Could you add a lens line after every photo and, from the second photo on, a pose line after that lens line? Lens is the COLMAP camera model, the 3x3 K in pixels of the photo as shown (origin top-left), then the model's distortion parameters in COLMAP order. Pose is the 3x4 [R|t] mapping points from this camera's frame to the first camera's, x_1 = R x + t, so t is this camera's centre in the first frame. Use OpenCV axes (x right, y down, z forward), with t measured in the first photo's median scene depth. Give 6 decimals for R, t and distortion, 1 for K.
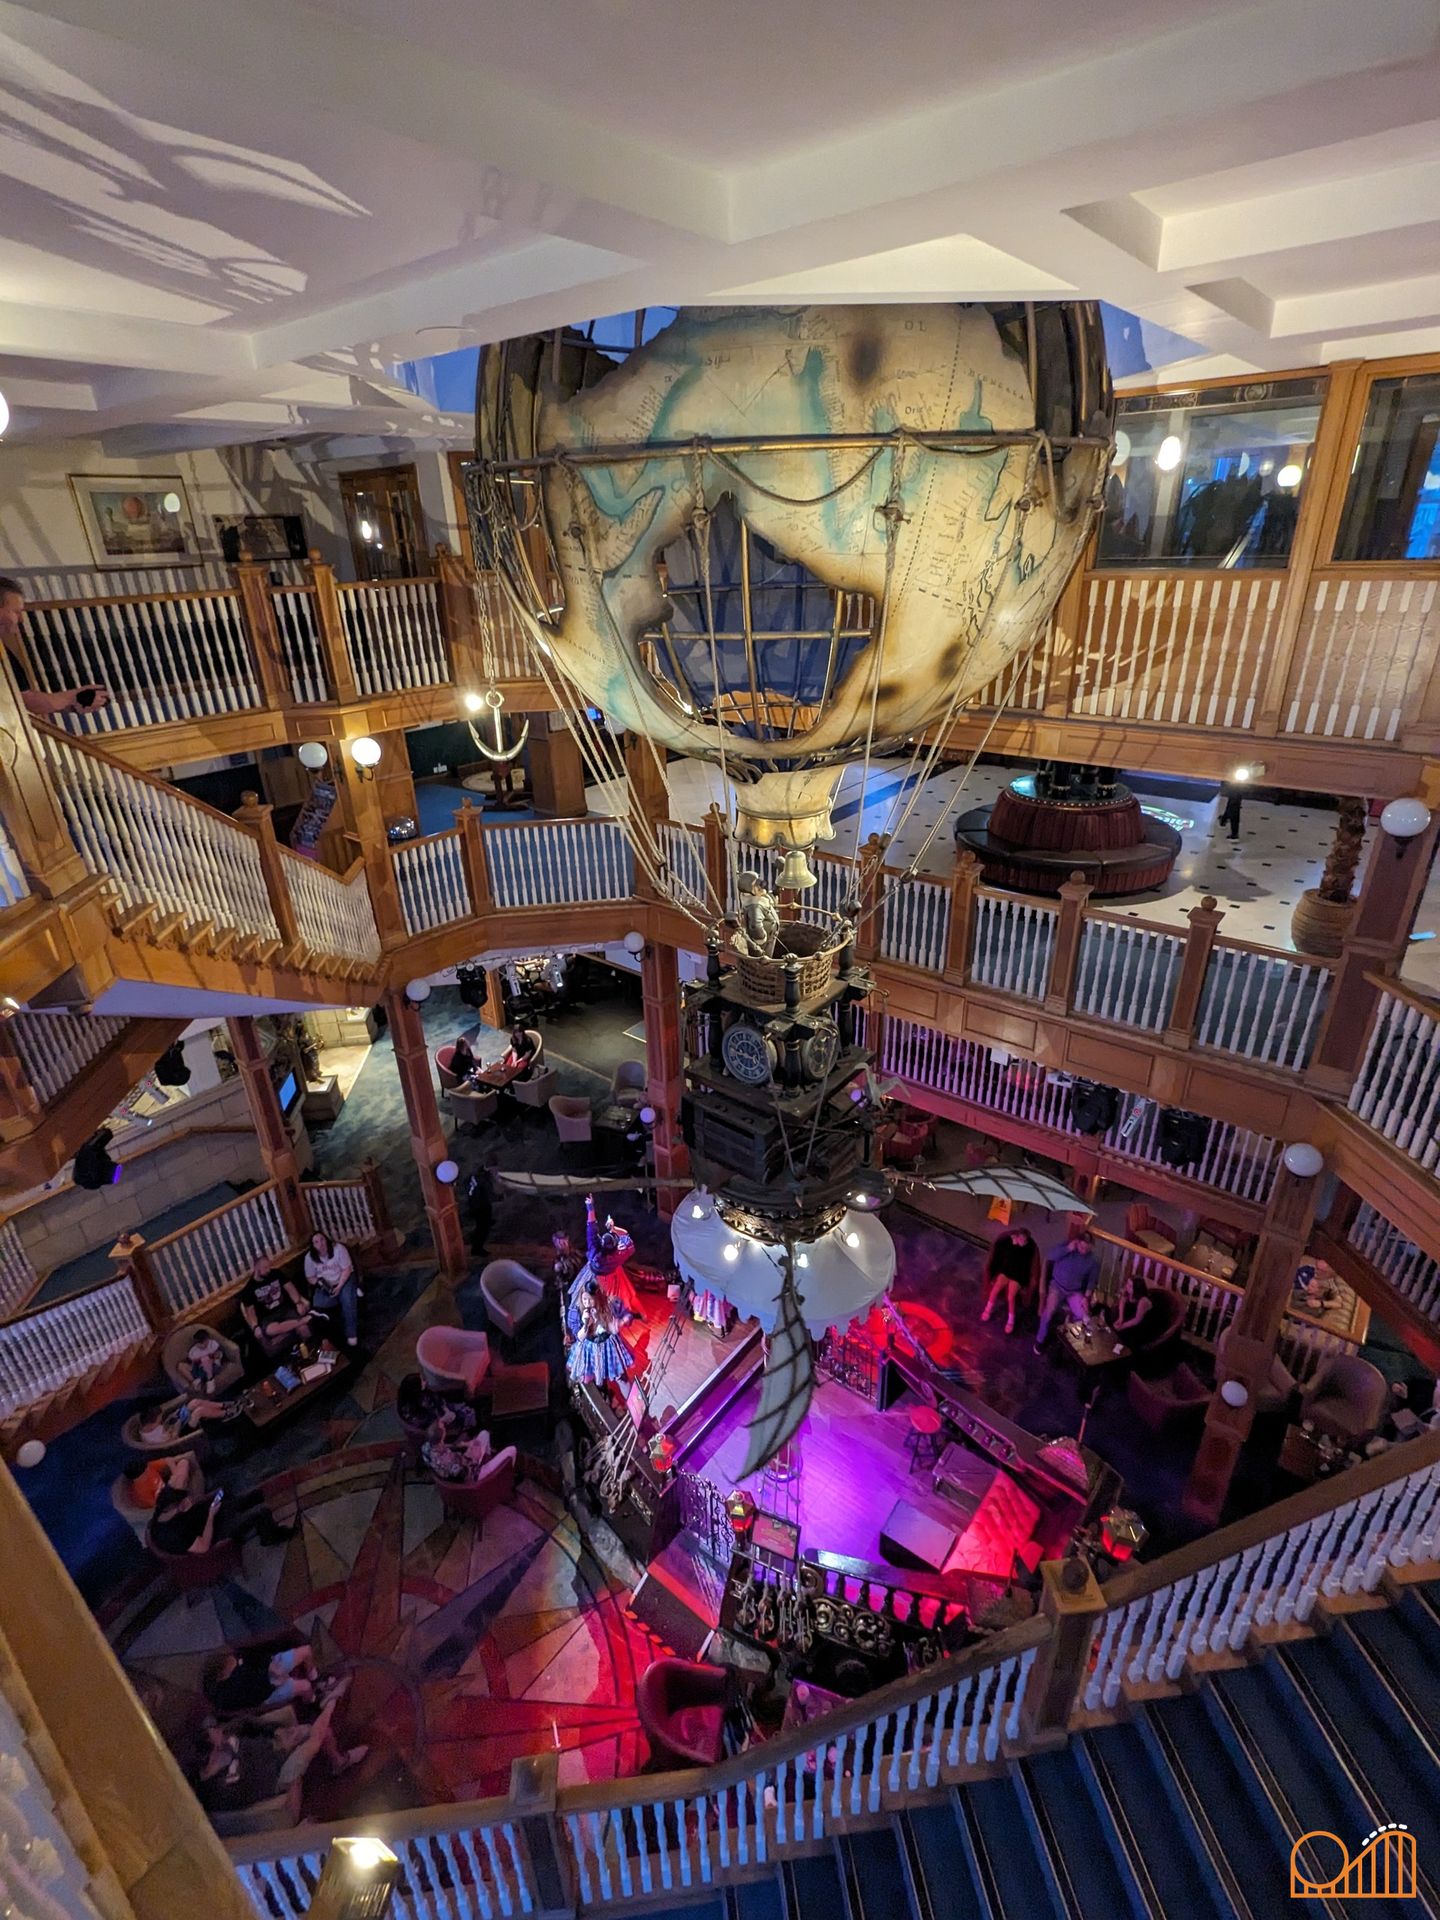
lens RADIAL K [[896.2, 0, 720.4], [0, 896.2, 950.8], [0, 0, 1]] dist [-0.006127, -0.000098]
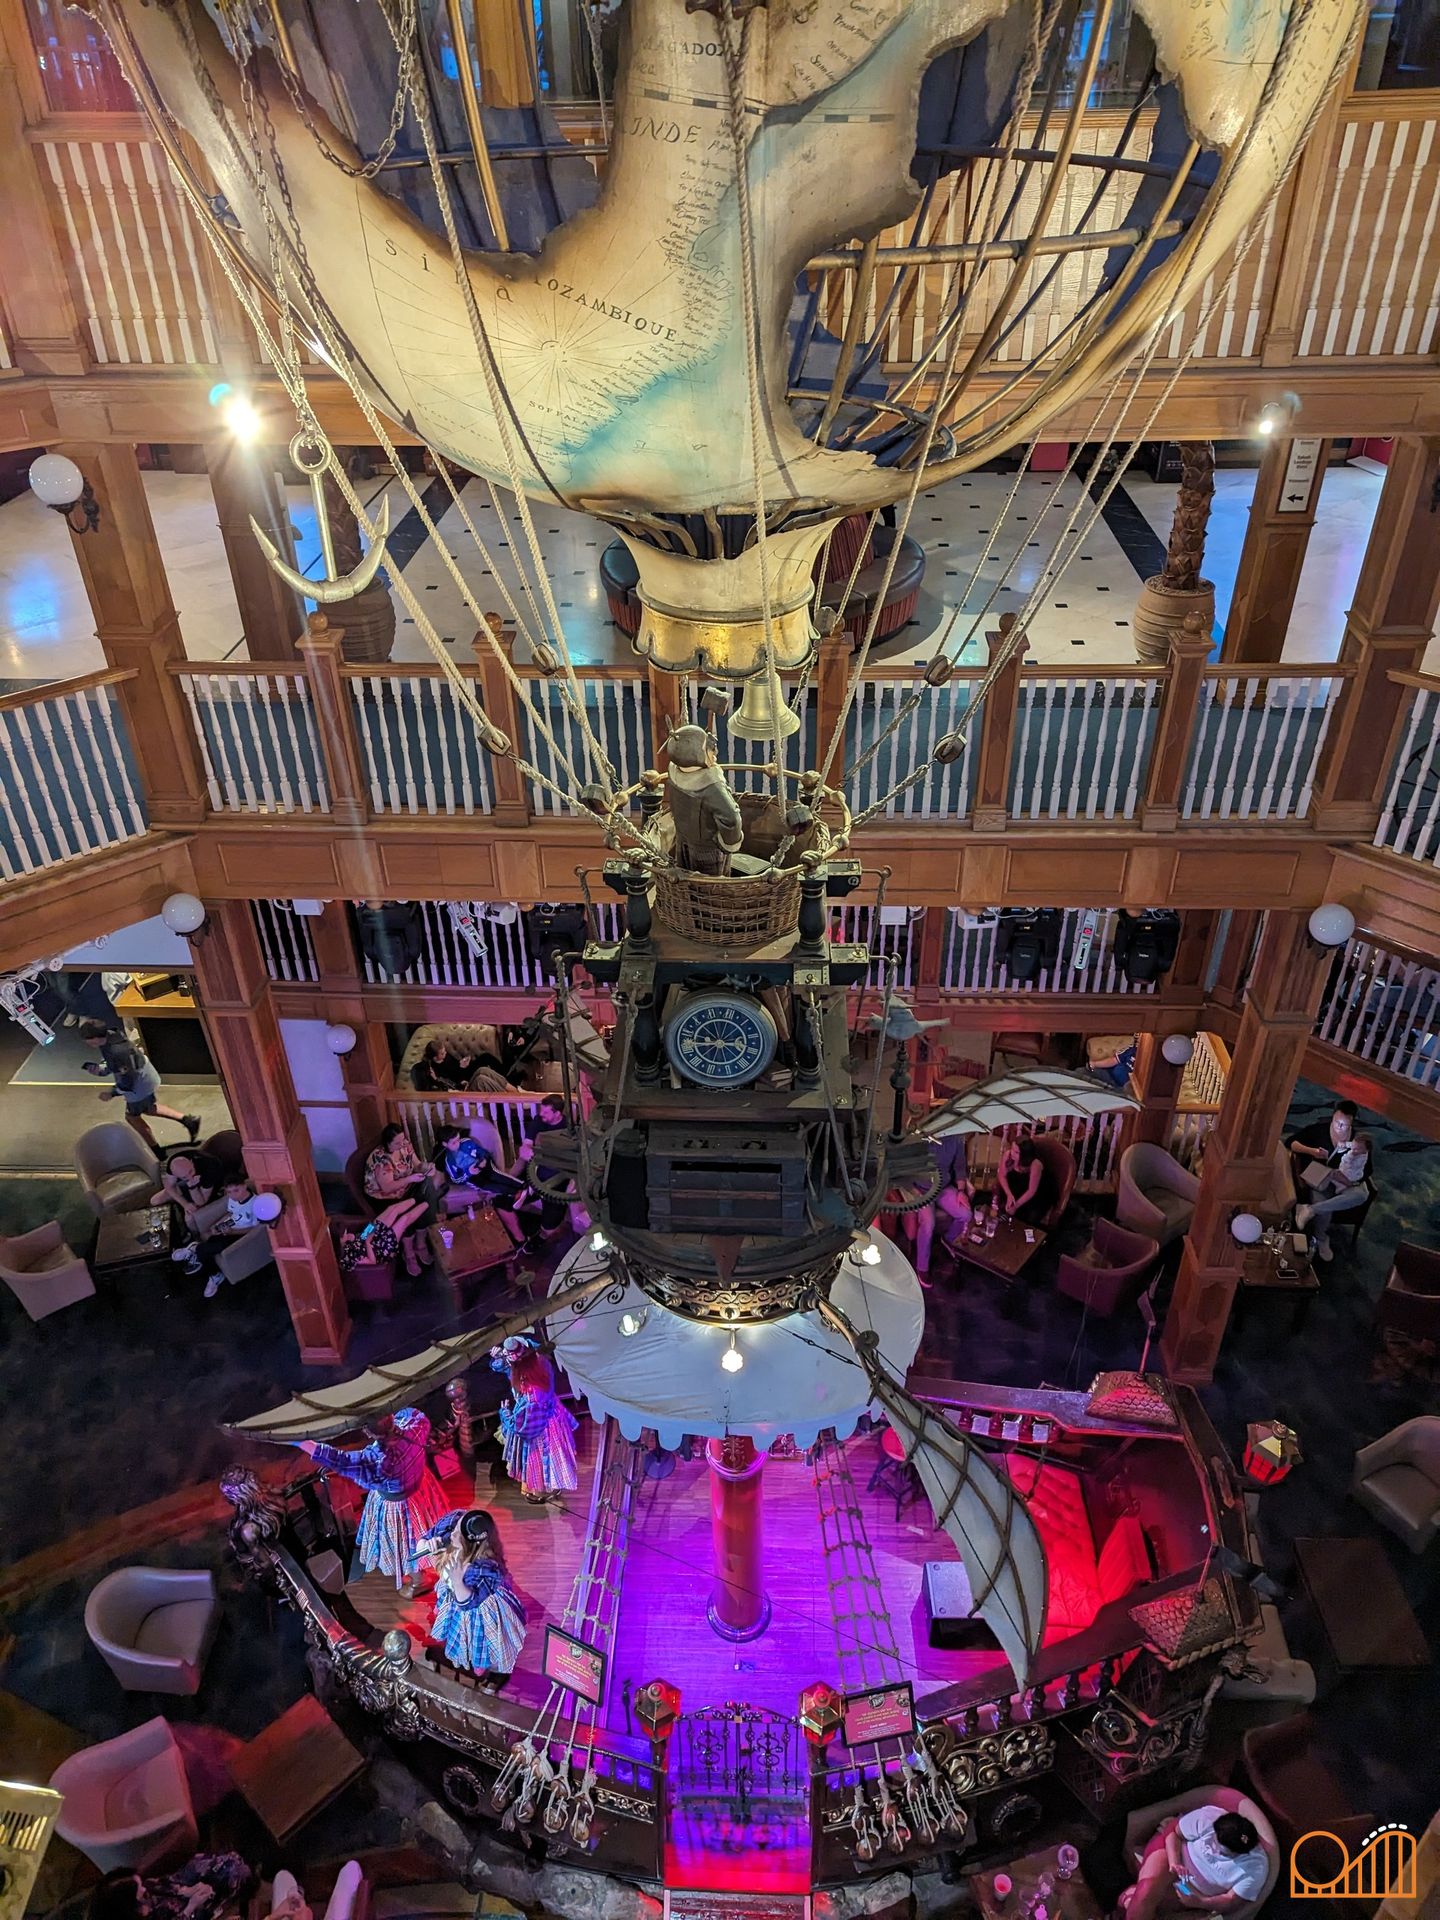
lens RADIAL K [[1338.5, 0, 718.1], [0, 1338.5, 967.4], [0, 0, 1]] dist [0.035082, -0.014284]
pose [[0.807475, -0.317860, 0.496940, -0.326138], [0.240489, 0.946606, 0.214712, -0.097473], [-0.538655, -0.053866, 0.840803, 0.242444]]
